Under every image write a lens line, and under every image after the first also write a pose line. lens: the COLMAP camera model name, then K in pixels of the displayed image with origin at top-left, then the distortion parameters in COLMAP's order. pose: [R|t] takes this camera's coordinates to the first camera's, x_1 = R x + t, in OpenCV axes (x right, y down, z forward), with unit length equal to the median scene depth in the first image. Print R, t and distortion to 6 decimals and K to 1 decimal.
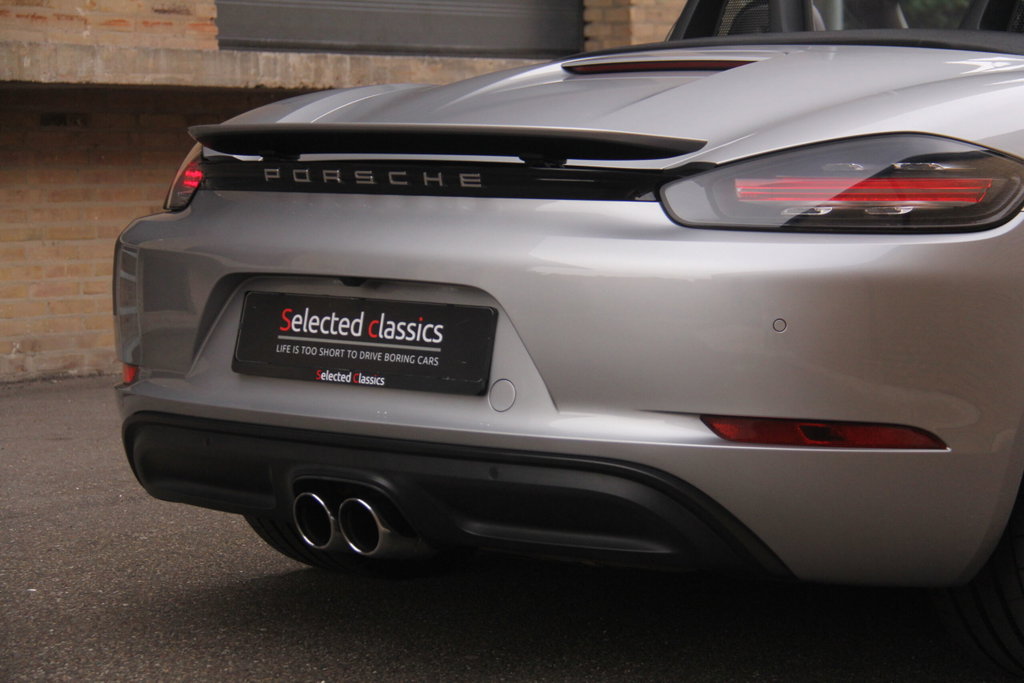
lens RADIAL K [[2505.3, 0, 473.7], [0, 2505.3, 342.1], [0, 0, 1]] dist [0.069557, 8.883851]
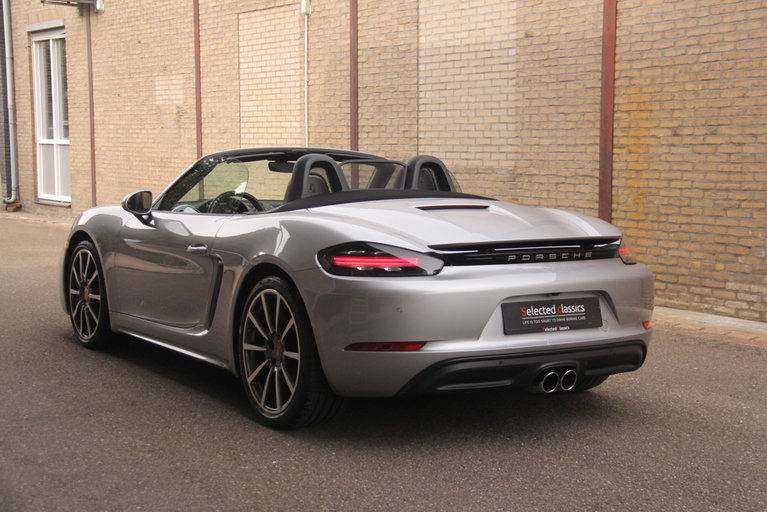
lens RADIAL K [[1219.8, 0, 383.5], [0, 1219.8, 256.0], [0, 0, 1]] dist [0.246193, 0.232400]
pose [[0.266859, -0.068090, 0.961327, -1.403076], [0.073970, 0.996006, 0.050013, -0.148251], [-0.960893, 0.057763, 0.270829, 0.812697]]
